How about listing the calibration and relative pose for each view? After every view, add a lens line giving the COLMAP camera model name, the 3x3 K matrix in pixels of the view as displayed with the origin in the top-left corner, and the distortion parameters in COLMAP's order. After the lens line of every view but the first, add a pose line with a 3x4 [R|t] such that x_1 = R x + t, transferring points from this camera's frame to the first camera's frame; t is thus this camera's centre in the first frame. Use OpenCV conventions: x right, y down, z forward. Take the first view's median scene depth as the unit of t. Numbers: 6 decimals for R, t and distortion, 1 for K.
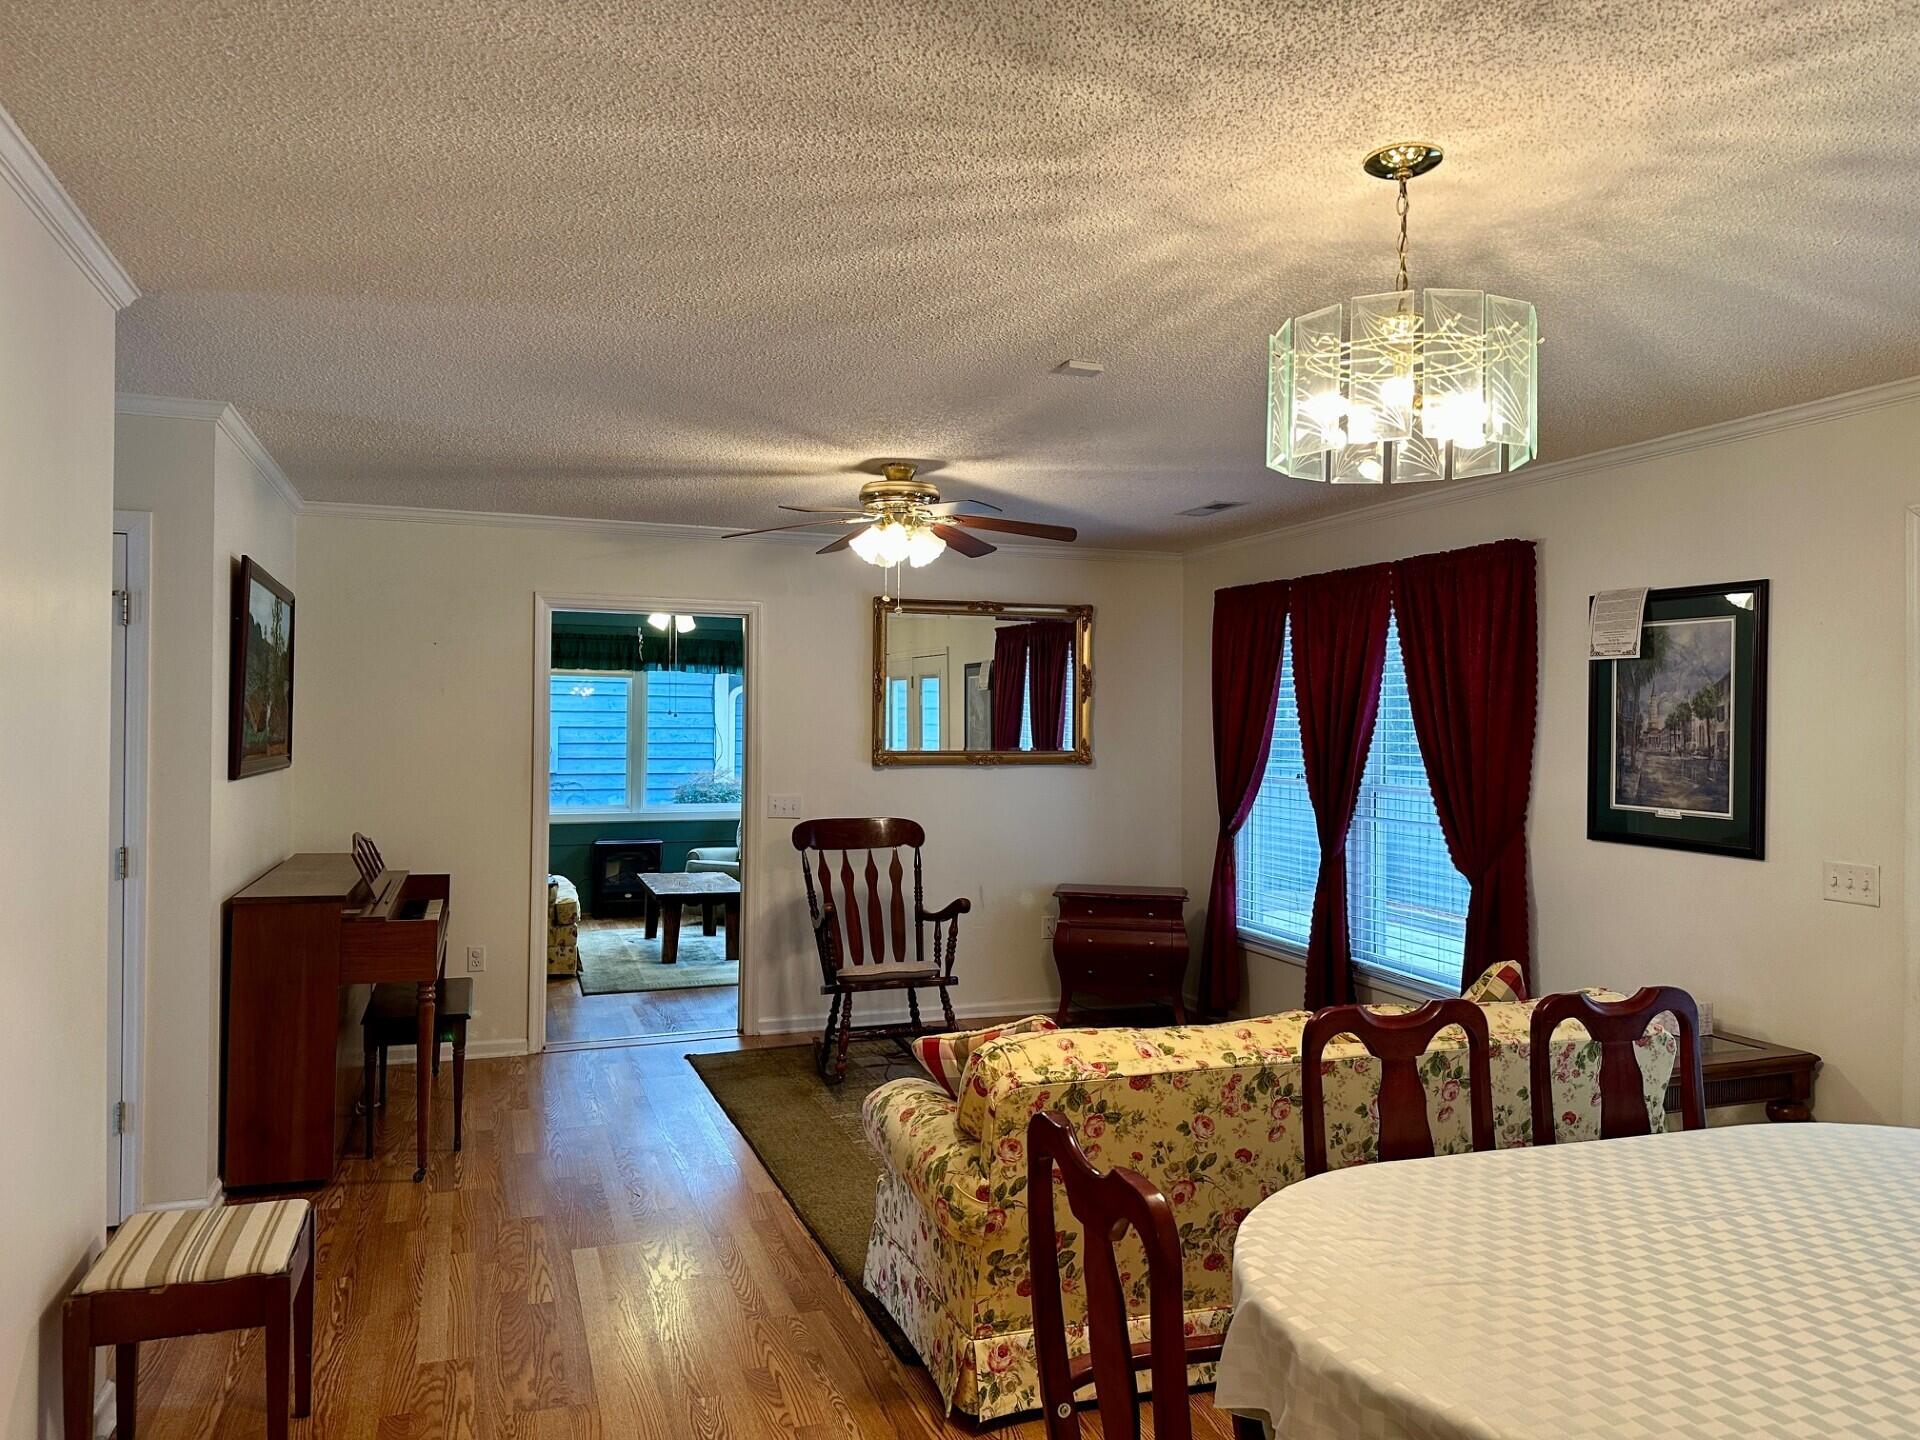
lens RADIAL K [[1341.5, 0, 960.0], [0, 1341.5, 720.0], [0, 0, 1]] dist [-0.003911, -0.004347]
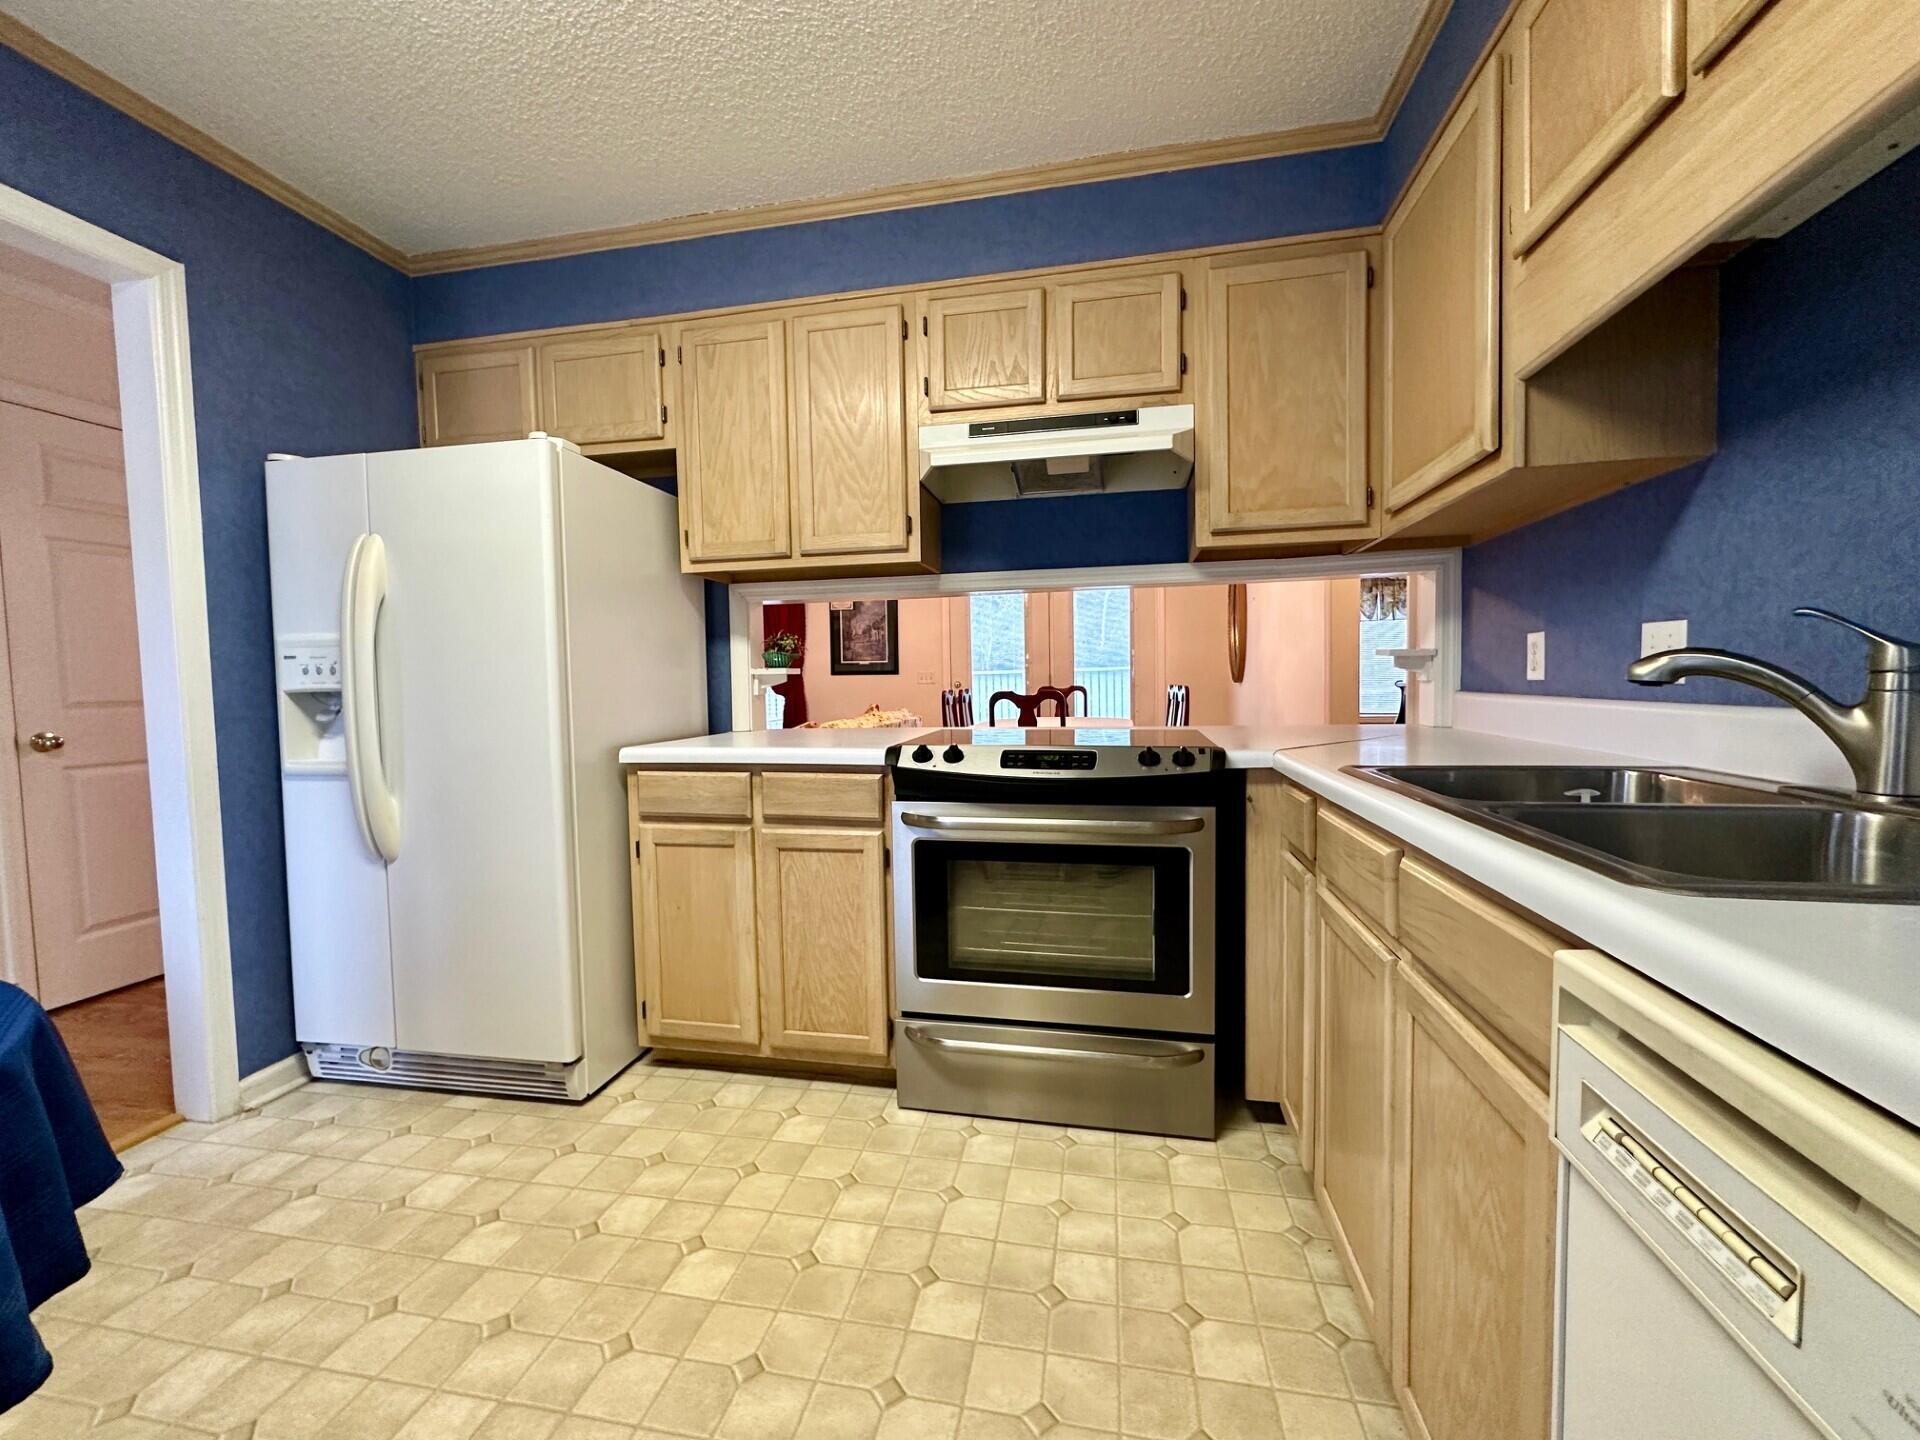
lens RADIAL K [[766.4, 0, 960.0], [0, 766.4, 720.0], [0, 0, 1]] dist [-0.001088, -0.000012]
pose [[0.514053, -0.065411, 0.855261, -0.835940], [0.024711, 0.997804, 0.061460, 0.098810], [-0.857402, -0.010459, 0.514540, -0.059015]]
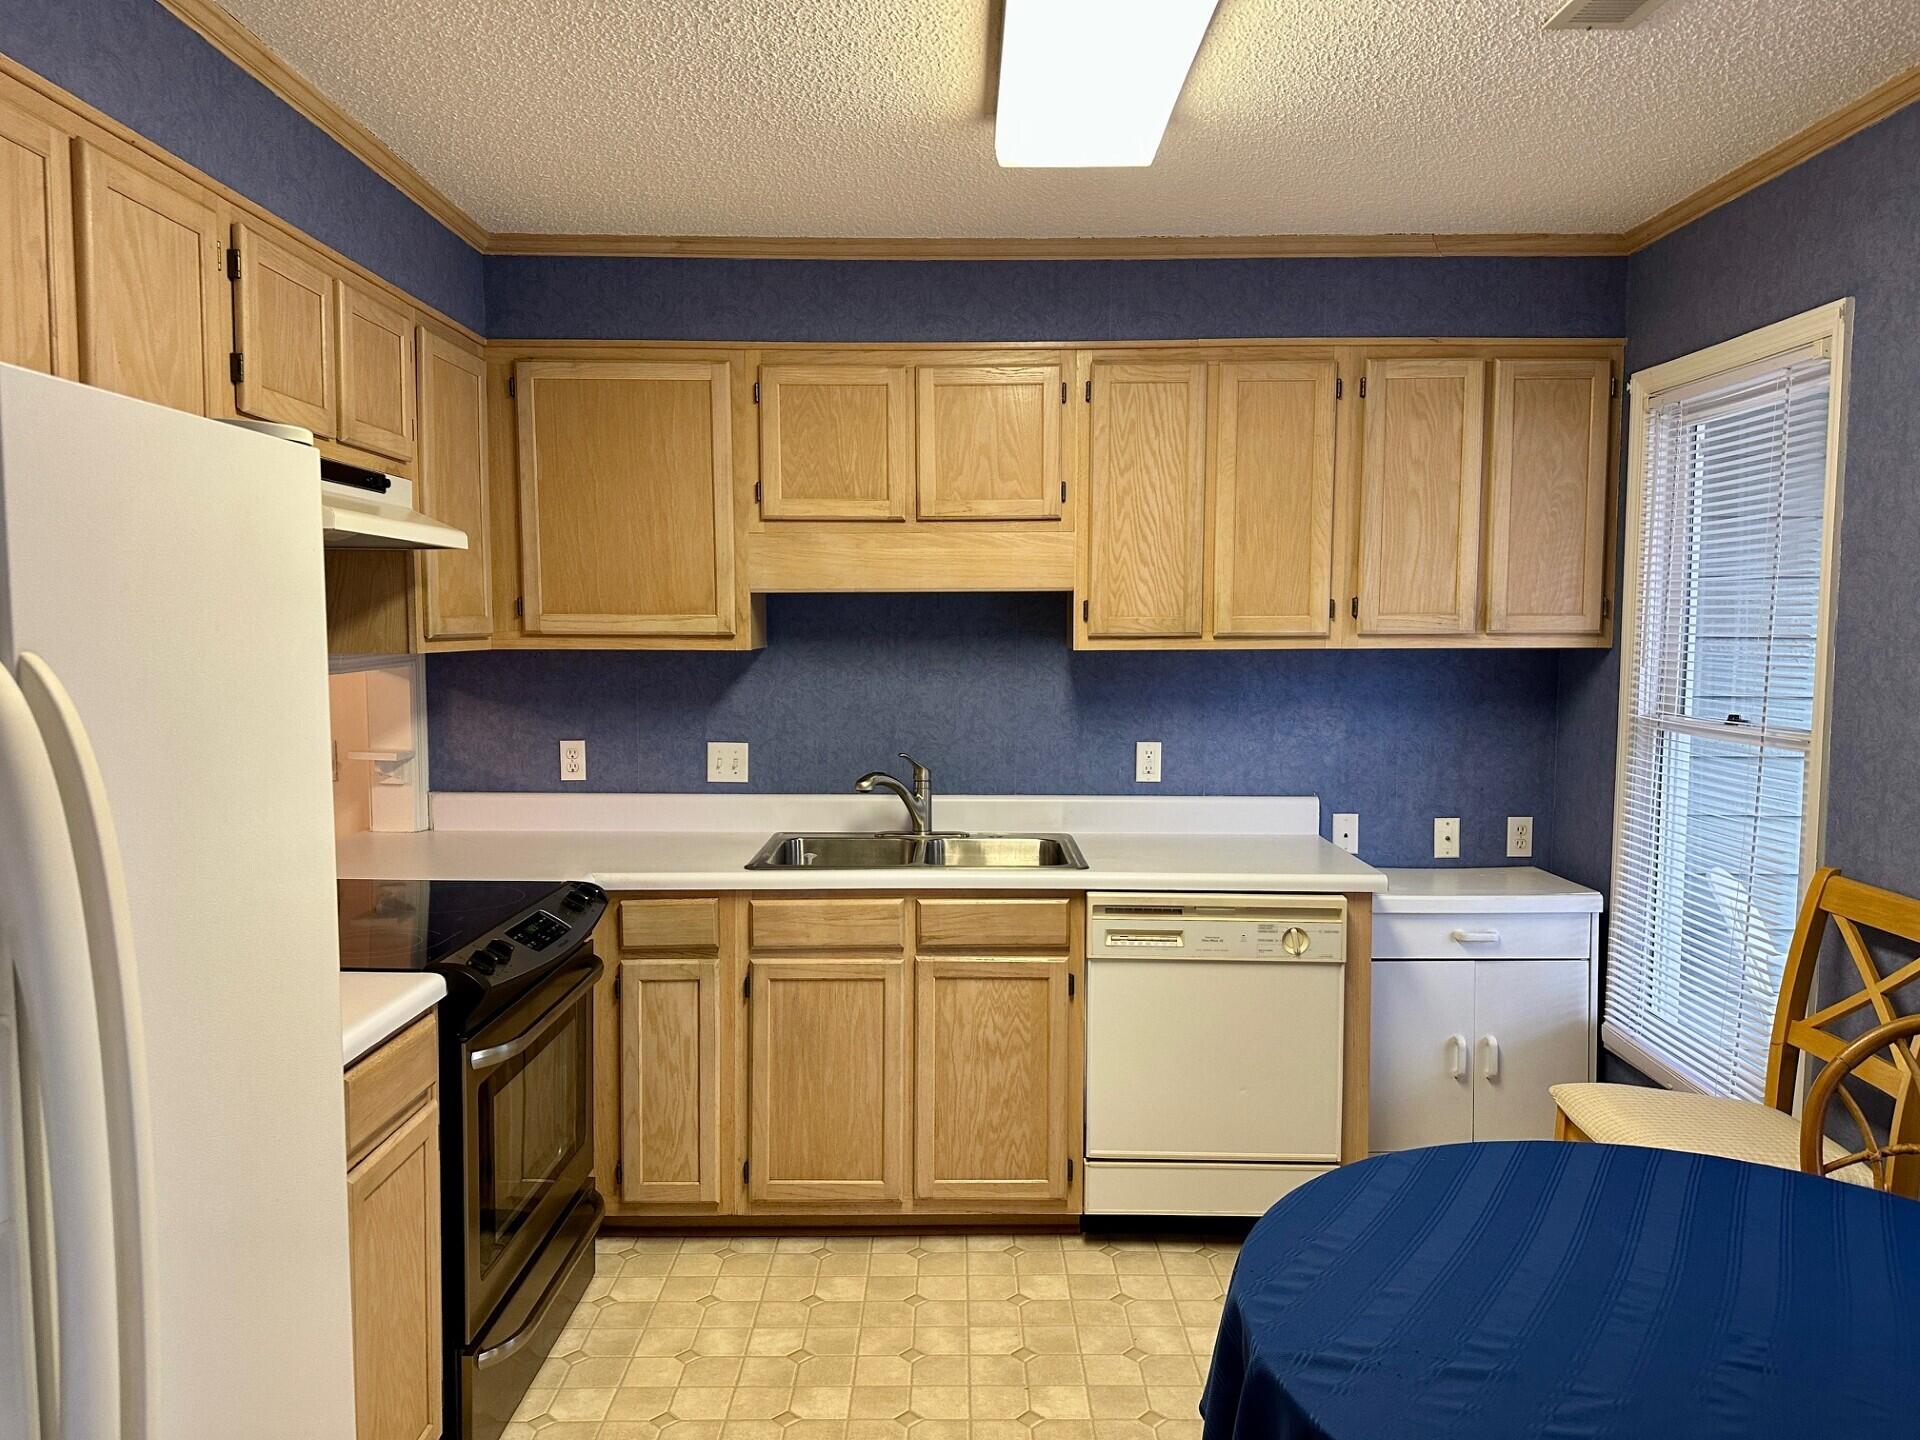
lens RADIAL K [[1341.5, 0, 960.0], [0, 1341.5, 720.0], [0, 0, 1]] dist [-0.003911, -0.004347]
pose [[-0.941721, -0.039957, 0.334013, -0.838292], [-0.015041, 0.996929, 0.076852, -0.002688], [-0.336058, 0.067350, -0.939430, 0.642909]]
